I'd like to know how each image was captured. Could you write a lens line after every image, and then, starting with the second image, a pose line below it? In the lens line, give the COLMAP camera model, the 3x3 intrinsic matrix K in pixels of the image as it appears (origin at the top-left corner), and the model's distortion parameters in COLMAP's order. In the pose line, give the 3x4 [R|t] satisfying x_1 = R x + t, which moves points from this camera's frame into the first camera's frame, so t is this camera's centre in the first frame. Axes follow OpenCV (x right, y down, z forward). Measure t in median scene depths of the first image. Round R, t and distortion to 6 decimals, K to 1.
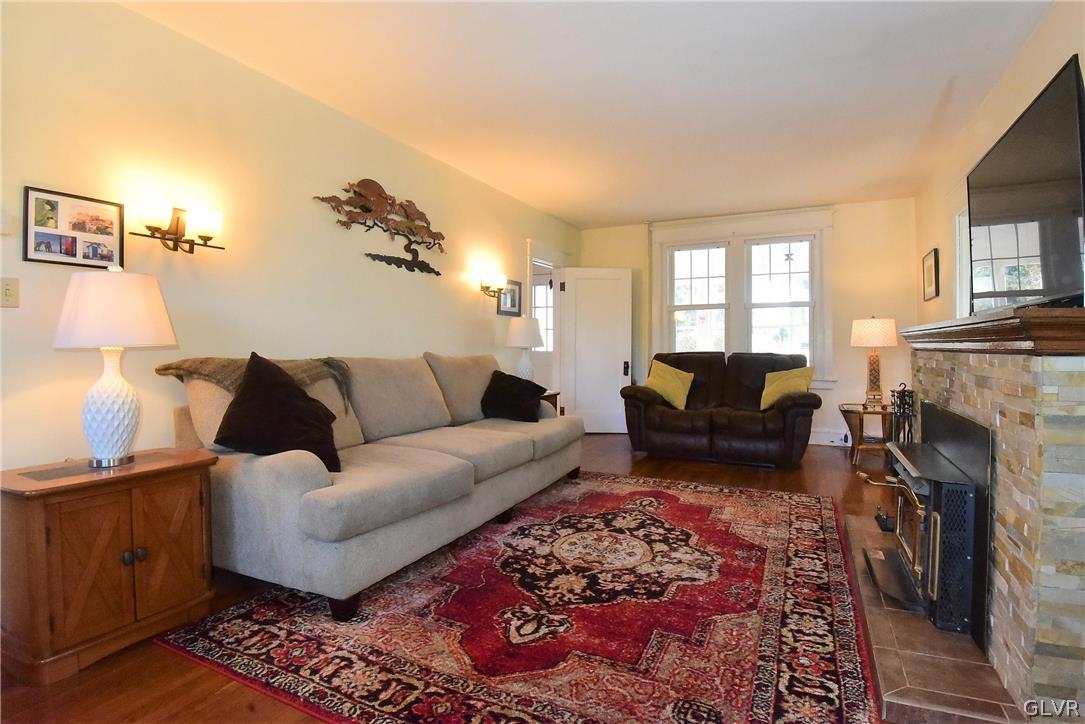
lens RADIAL K [[519.5, 0, 573.5], [0, 519.5, 343.4], [0, 0, 1]] dist [0.001311, -0.034286]
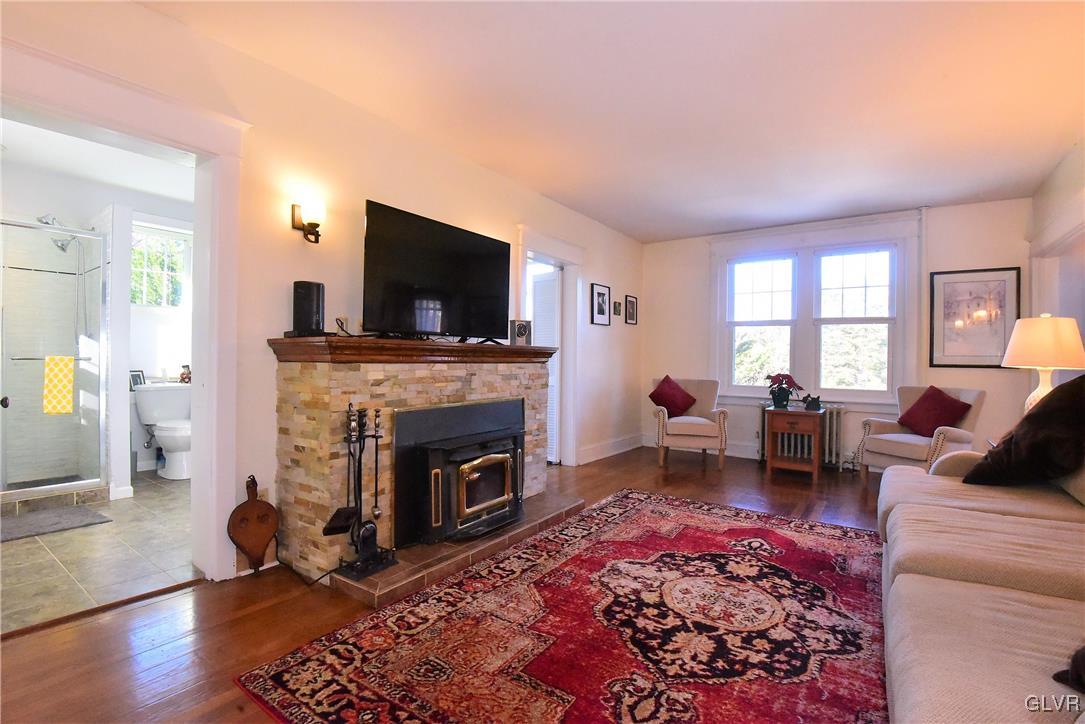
lens RADIAL K [[498.2, 0, 545.3], [0, 498.2, 362.9], [0, 0, 1]] dist [0.001761, -0.036554]
pose [[-0.983412, -0.014692, 0.180791, 0.211422], [-0.013865, 0.999887, 0.005836, 0.003021], [-0.180856, 0.003233, -0.983504, 1.995631]]
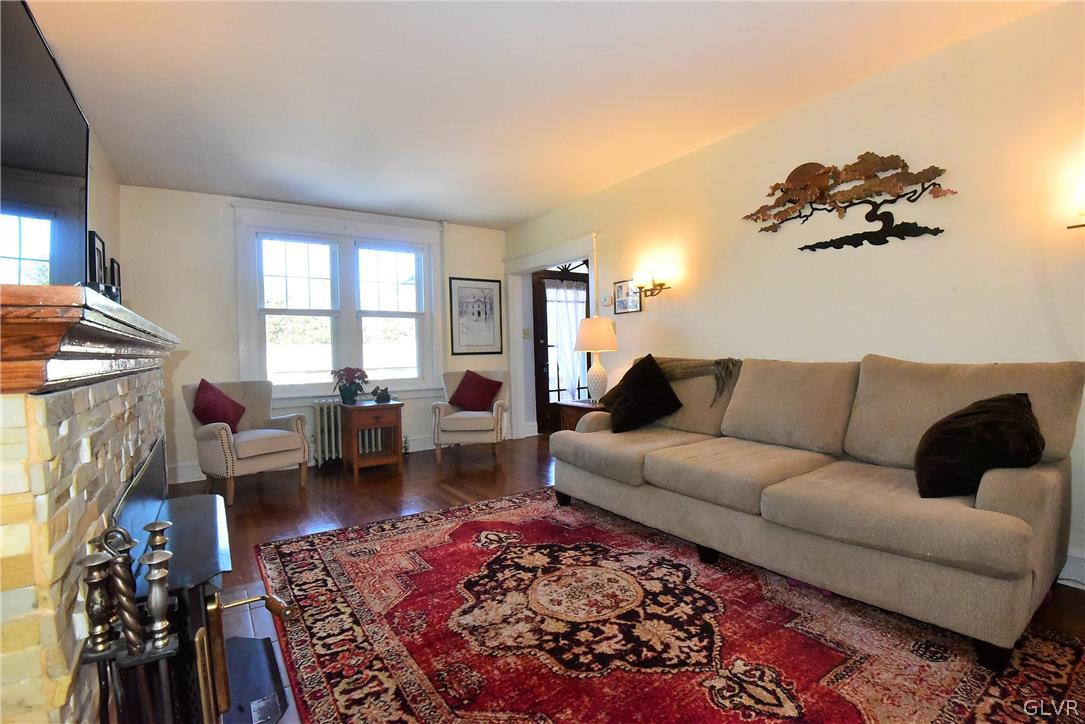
lens RADIAL K [[498.2, 0, 545.3], [0, 498.2, 362.9], [0, 0, 1]] dist [0.001761, -0.036554]
pose [[-0.526529, 0.034248, -0.849467, 0.828268], [0.025154, 0.999378, 0.024700, -0.000813], [0.849785, -0.008362, -0.527063, 1.482449]]
